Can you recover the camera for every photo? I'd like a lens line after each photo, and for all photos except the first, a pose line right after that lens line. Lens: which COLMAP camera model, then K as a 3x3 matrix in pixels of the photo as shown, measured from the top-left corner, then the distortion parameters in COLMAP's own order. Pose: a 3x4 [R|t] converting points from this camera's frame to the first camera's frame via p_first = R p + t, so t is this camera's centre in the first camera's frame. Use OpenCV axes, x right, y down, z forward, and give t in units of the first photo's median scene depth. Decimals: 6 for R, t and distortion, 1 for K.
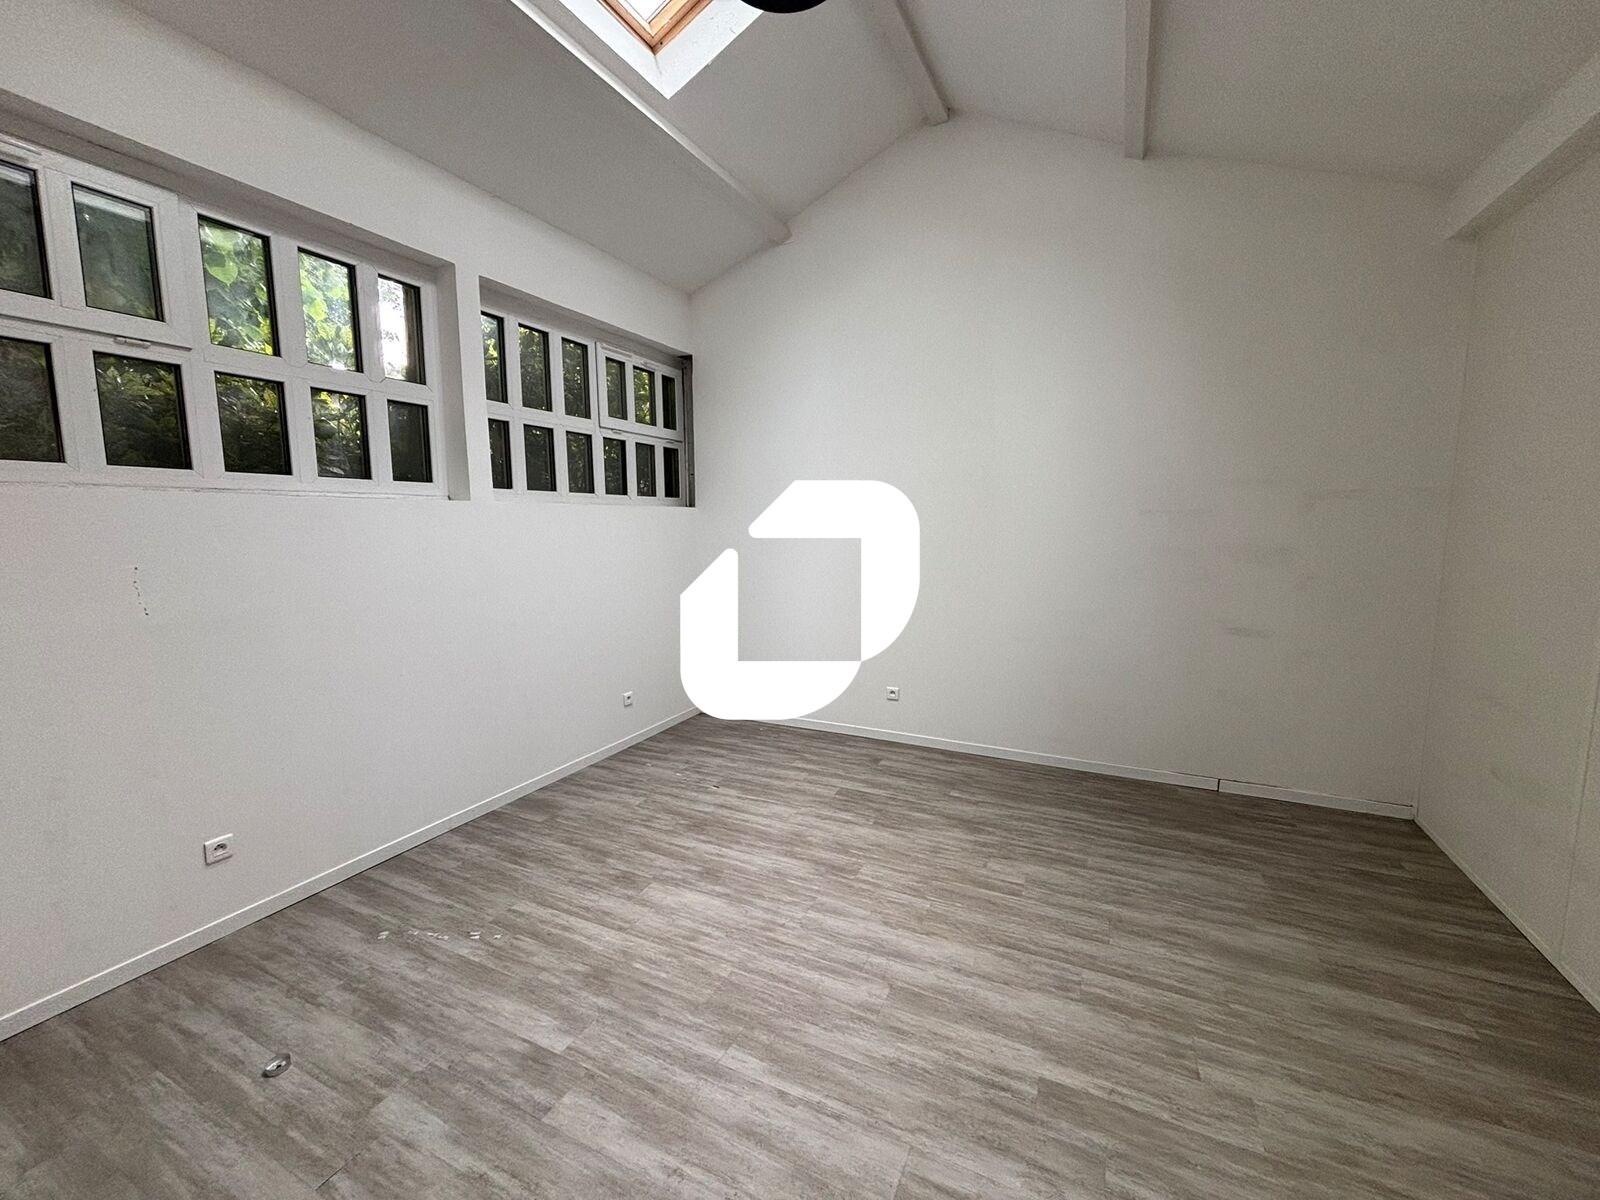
lens RADIAL K [[647.6, 0, 797.9], [0, 647.6, 598.2], [0, 0, 1]] dist [0.003041, 0.000595]
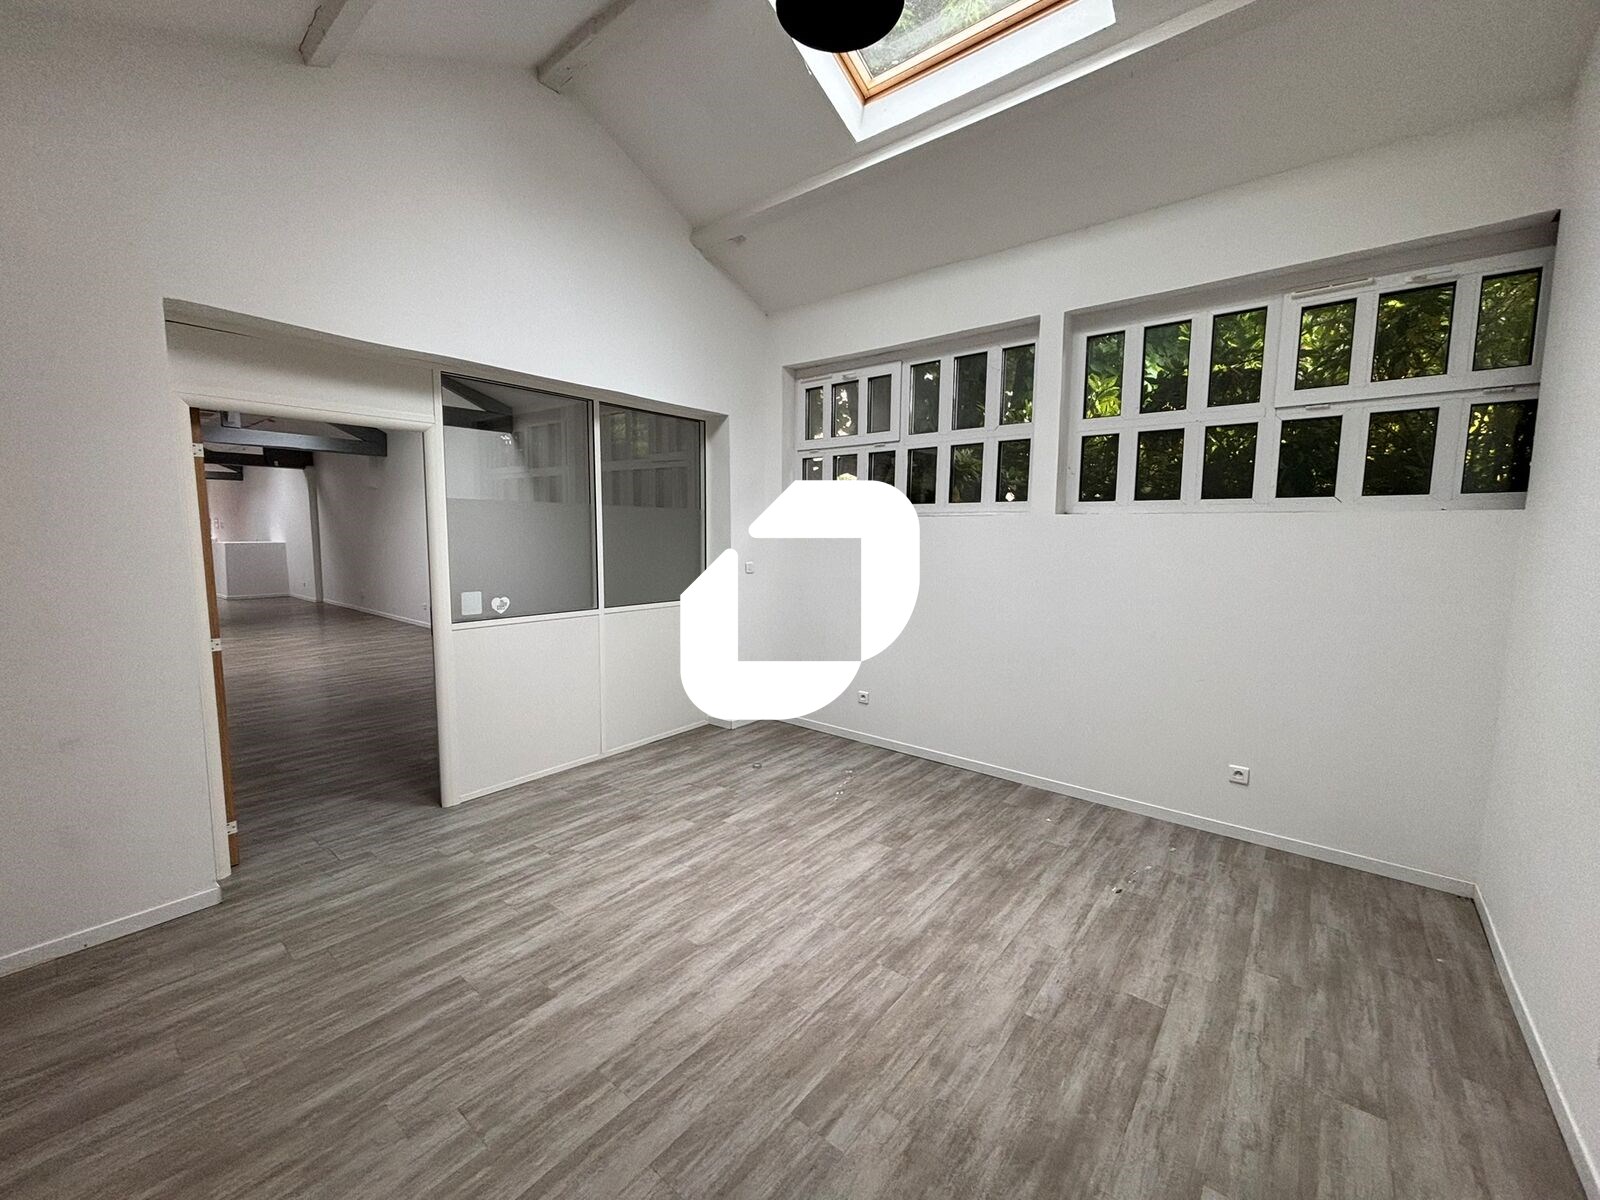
lens RADIAL K [[647.6, 0, 794.1], [0, 647.6, 597.8], [0, 0, 1]] dist [0.003041, 0.000595]
pose [[-0.231027, 0.109285, -0.966790, 0.915967], [-0.124621, 0.982163, 0.140803, -0.140441], [0.964933, 0.153012, -0.213287, 1.061889]]
